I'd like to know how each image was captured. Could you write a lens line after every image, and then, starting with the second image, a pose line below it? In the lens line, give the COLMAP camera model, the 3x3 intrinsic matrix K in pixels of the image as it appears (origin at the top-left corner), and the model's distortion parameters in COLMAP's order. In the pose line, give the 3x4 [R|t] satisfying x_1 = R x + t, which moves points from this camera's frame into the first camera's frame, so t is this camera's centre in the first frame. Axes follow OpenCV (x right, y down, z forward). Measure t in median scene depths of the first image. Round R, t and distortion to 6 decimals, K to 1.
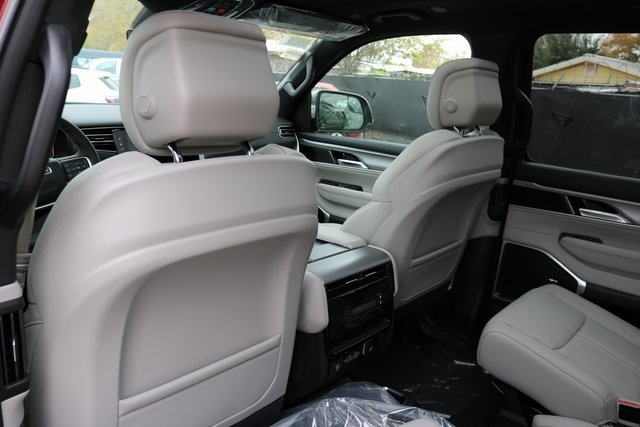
lens RADIAL K [[538.2, 0, 319.4], [0, 538.2, 210.4], [0, 0, 1]] dist [-0.122185, 0.072661]
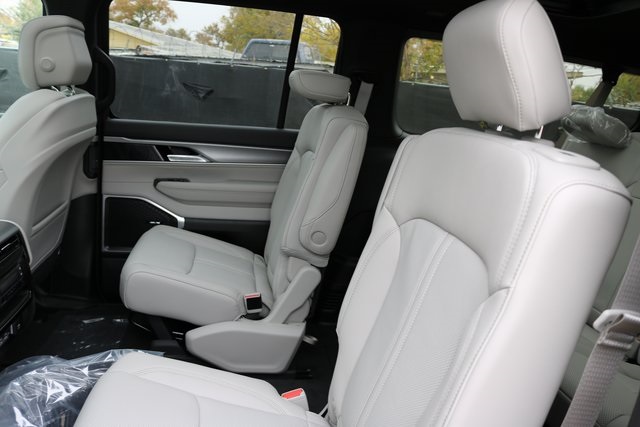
lens RADIAL K [[538.2, 0, 320.3], [0, 538.2, 216.3], [0, 0, 1]] dist [-0.122185, 0.072661]
pose [[0.647044, -0.193721, 0.737432, -0.166187], [0.139402, 0.980939, 0.135374, 0.016489], [-0.749600, 0.015207, 0.661716, -0.007533]]
